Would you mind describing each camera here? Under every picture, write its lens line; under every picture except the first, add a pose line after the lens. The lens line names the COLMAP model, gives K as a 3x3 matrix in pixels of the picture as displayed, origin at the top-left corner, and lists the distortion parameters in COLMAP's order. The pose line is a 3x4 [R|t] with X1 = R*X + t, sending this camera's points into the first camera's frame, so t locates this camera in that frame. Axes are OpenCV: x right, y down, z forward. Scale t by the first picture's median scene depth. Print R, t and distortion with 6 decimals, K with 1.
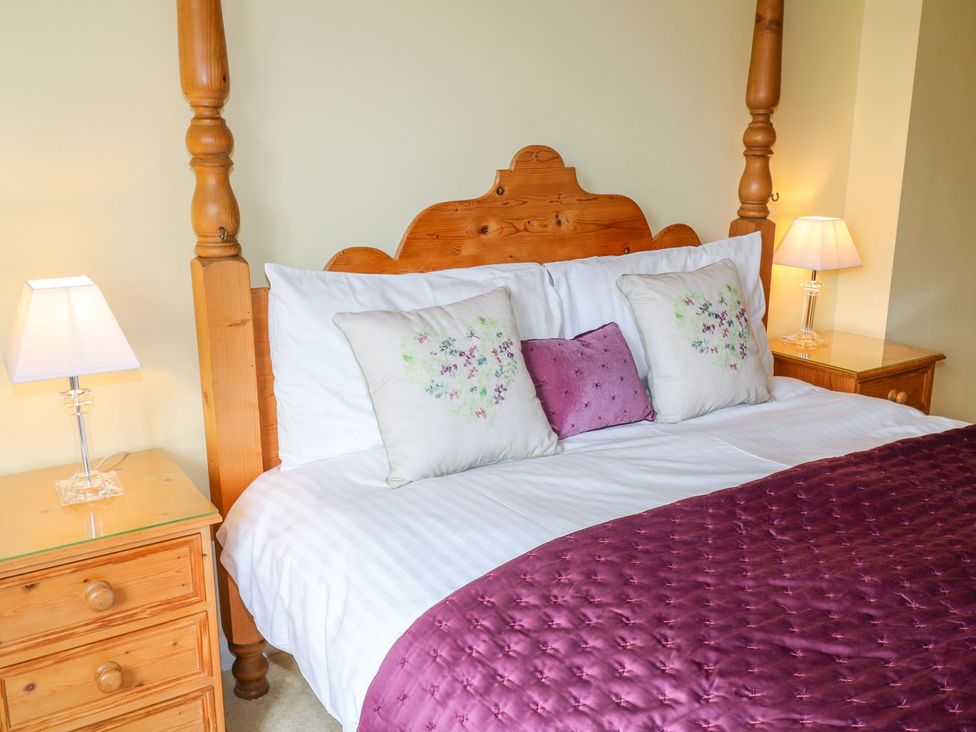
lens RADIAL K [[899.7, 0, 488.0], [0, 899.7, 366.0], [0, 0, 1]] dist [0.005066, 0.020385]
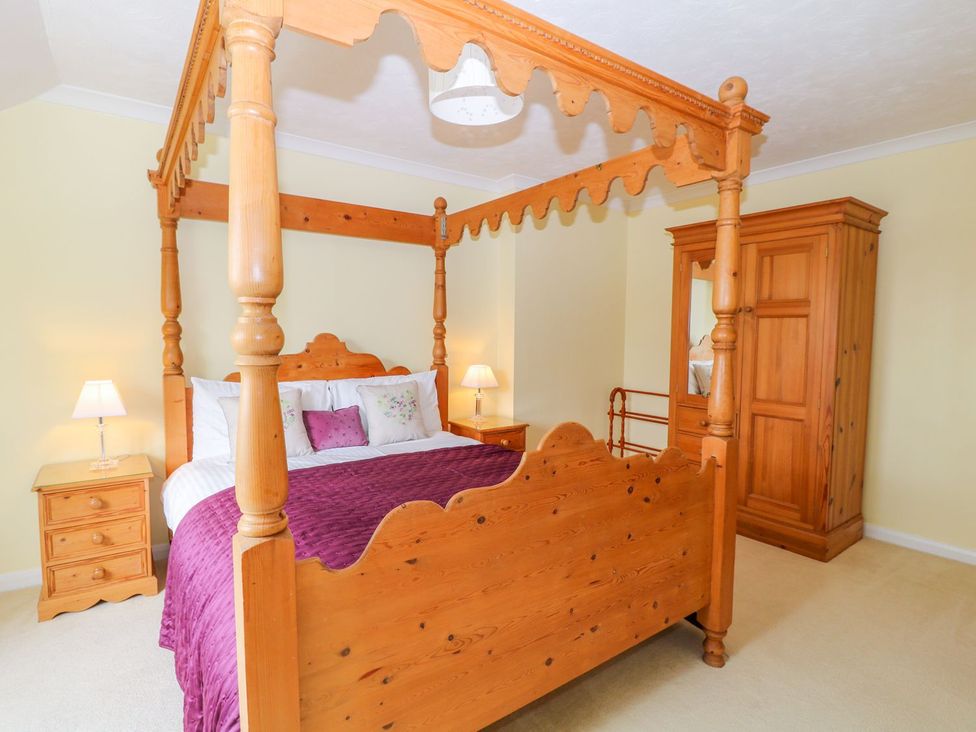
lens RADIAL K [[521.2, 0, 500.4], [0, 521.2, 363.5], [0, 0, 1]] dist [-0.014467, -0.001860]
pose [[0.997949, 0.009753, 0.063266, 0.479177], [0.001866, 0.983472, -0.181050, 0.103641], [-0.063986, 0.180797, 0.981437, -0.446520]]
